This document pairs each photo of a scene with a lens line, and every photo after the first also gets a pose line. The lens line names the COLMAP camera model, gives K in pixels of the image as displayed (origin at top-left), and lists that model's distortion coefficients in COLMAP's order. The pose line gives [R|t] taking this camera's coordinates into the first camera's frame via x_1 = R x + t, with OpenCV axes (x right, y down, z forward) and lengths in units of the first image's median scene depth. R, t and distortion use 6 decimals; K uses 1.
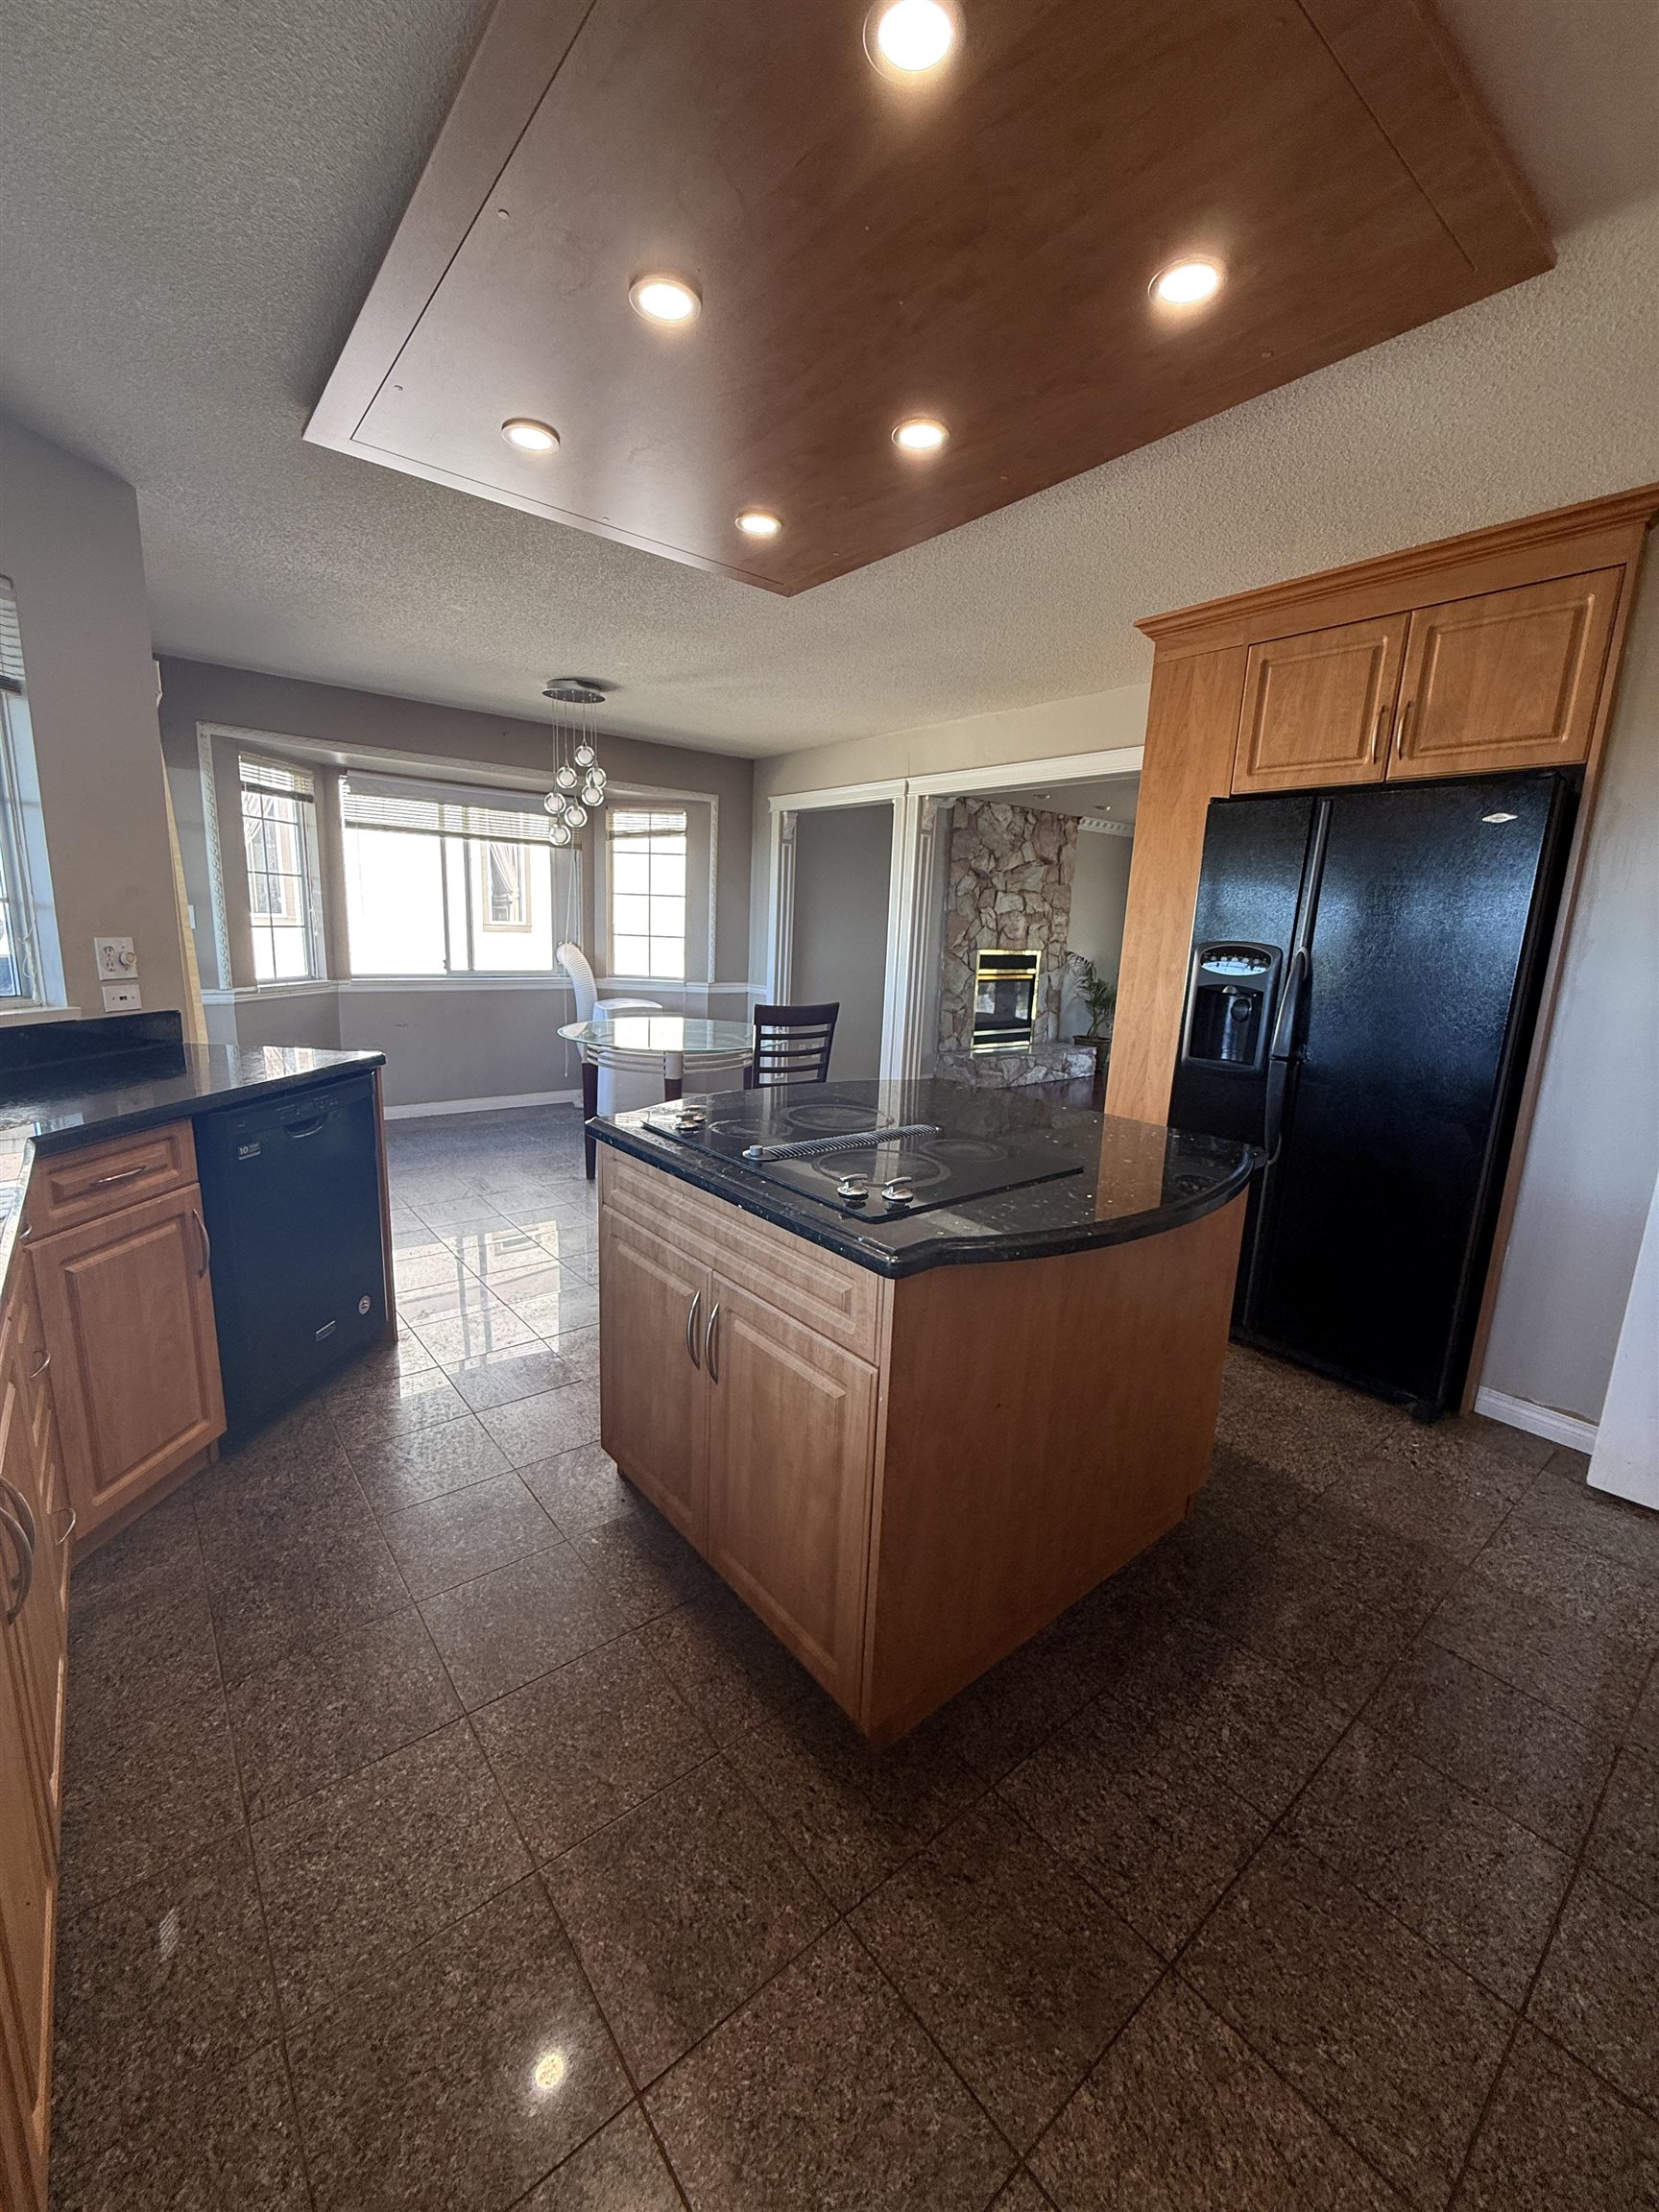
lens RADIAL K [[885.3, 0, 824.2], [0, 885.3, 1109.2], [0, 0, 1]] dist [0.000342, 0.000722]
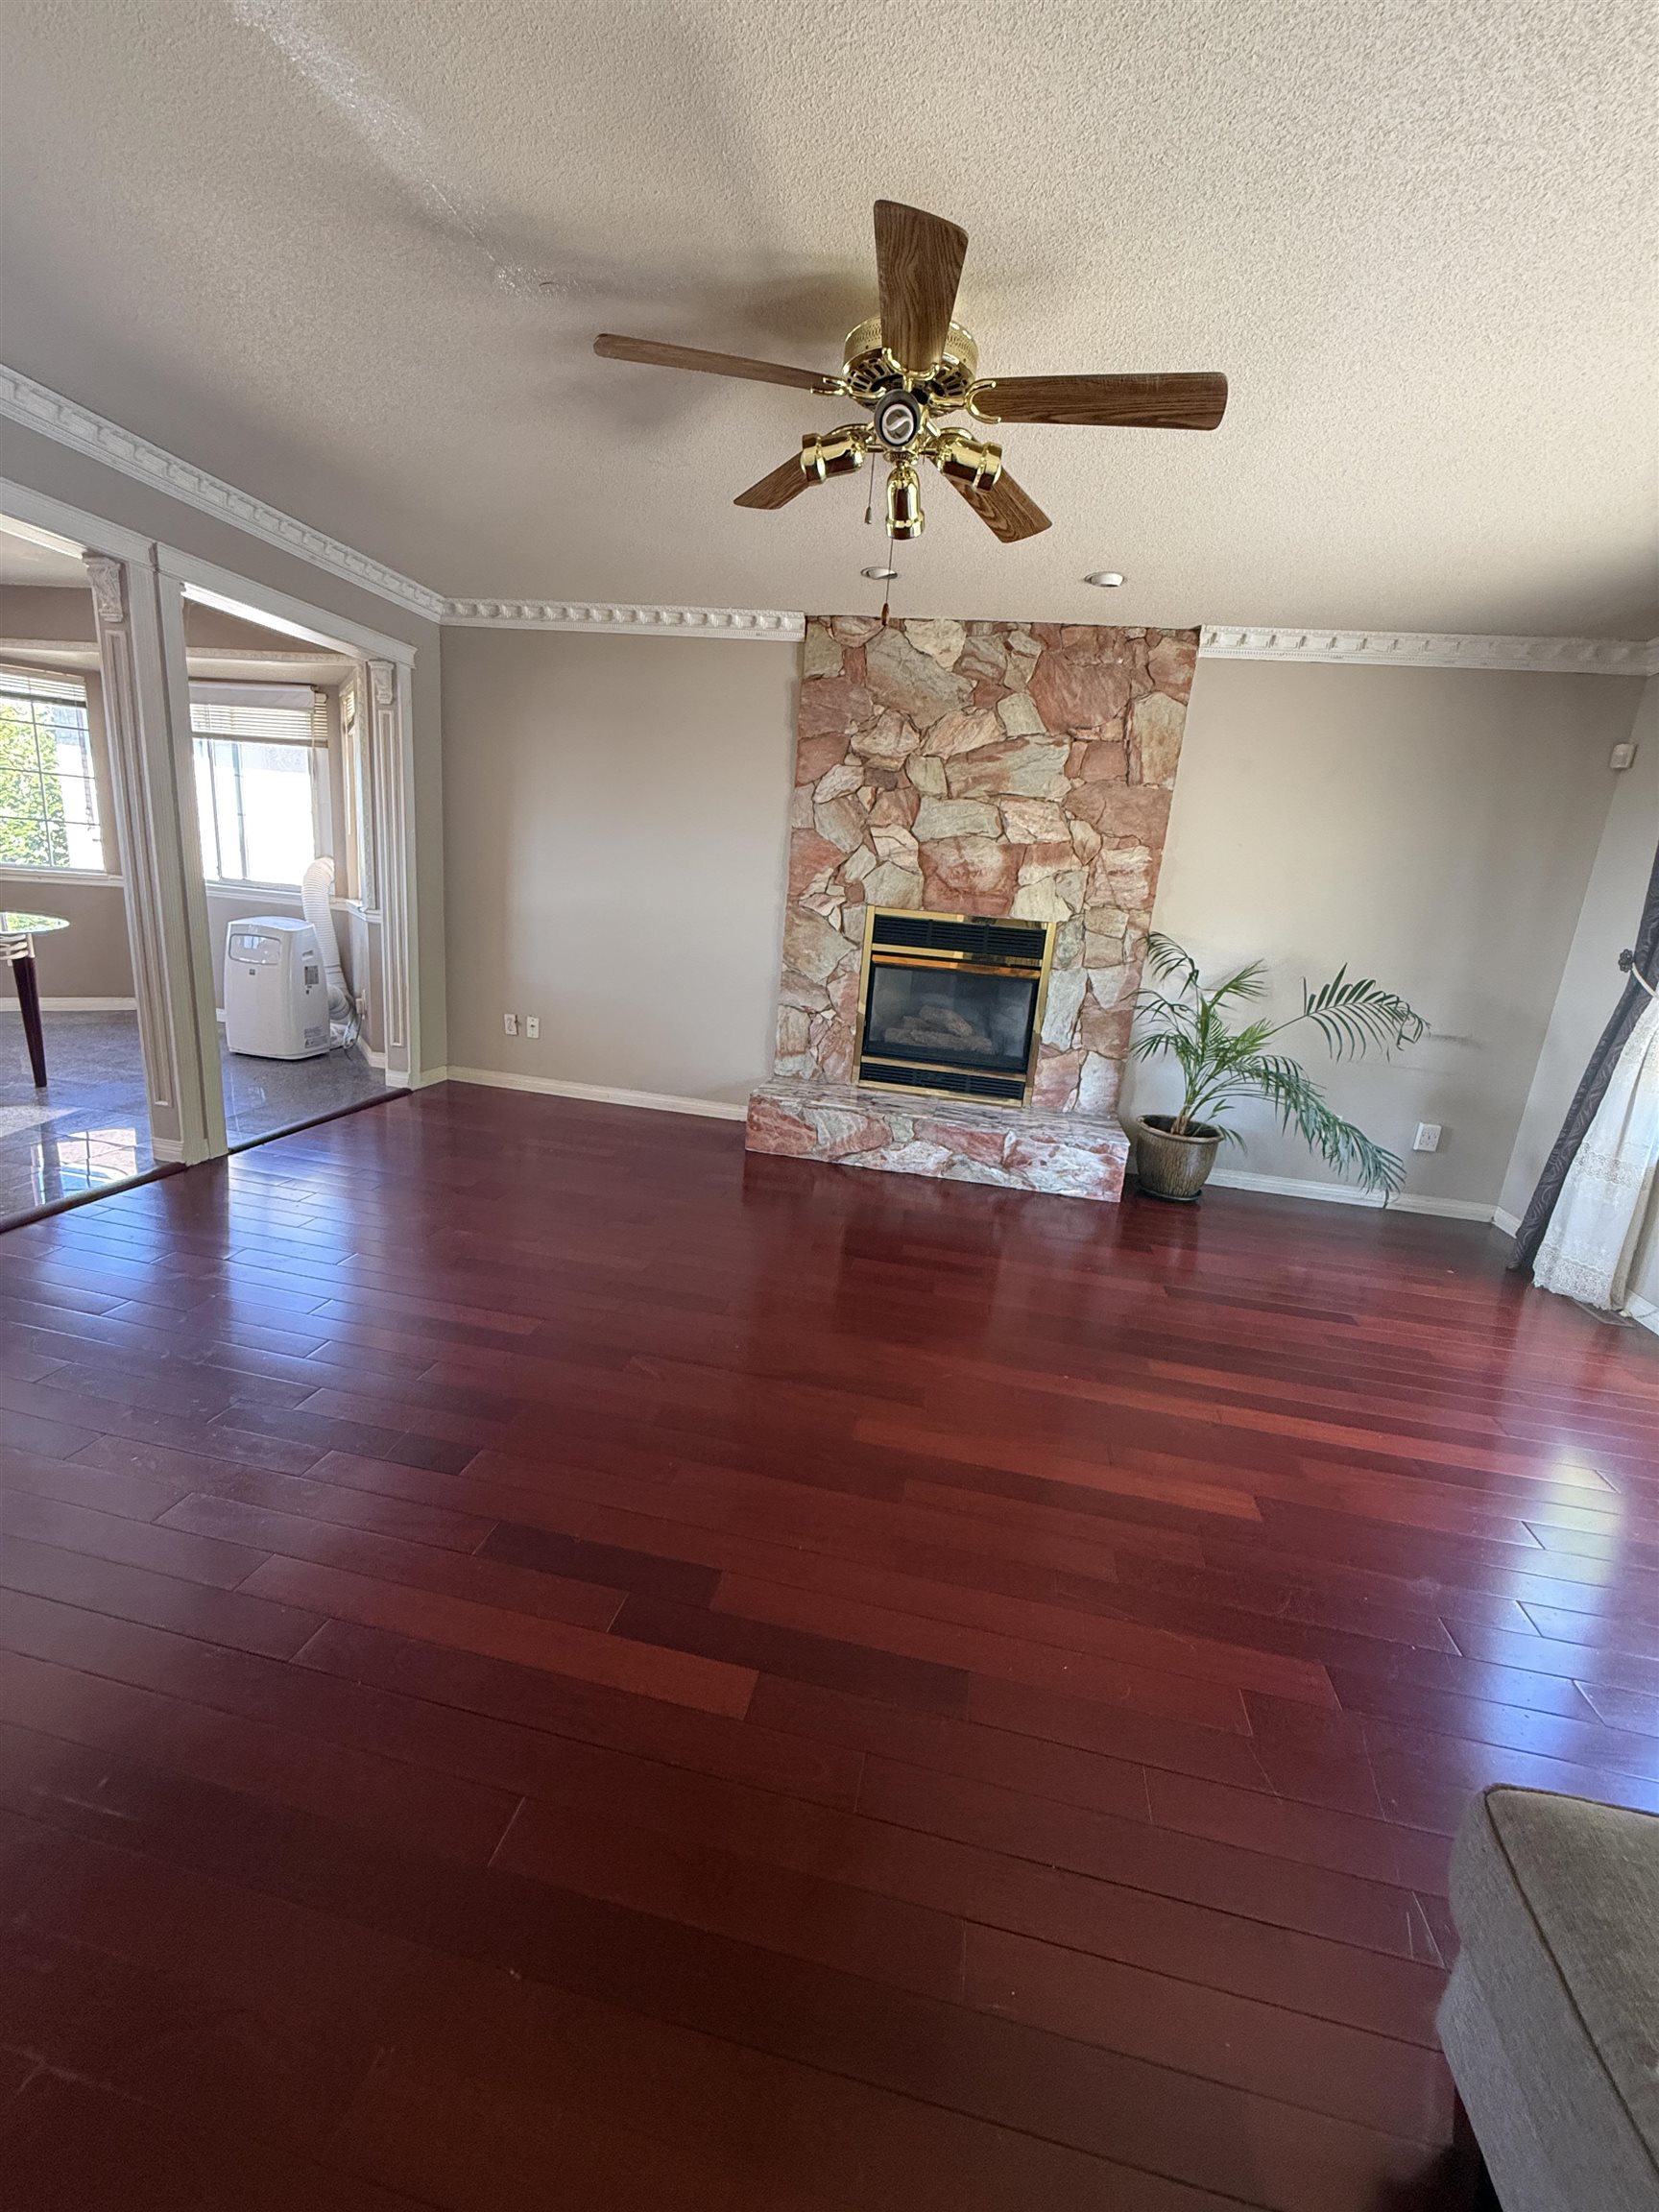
lens RADIAL K [[885.3, 0, 831.0], [0, 885.3, 1097.6], [0, 0, 1]] dist [0.000342, 0.000722]
pose [[0.647721, 0.205480, -0.733645, 0.573881], [-0.210987, 0.973661, 0.086427, -0.106420], [0.732080, 0.098808, 0.674014, 0.623829]]
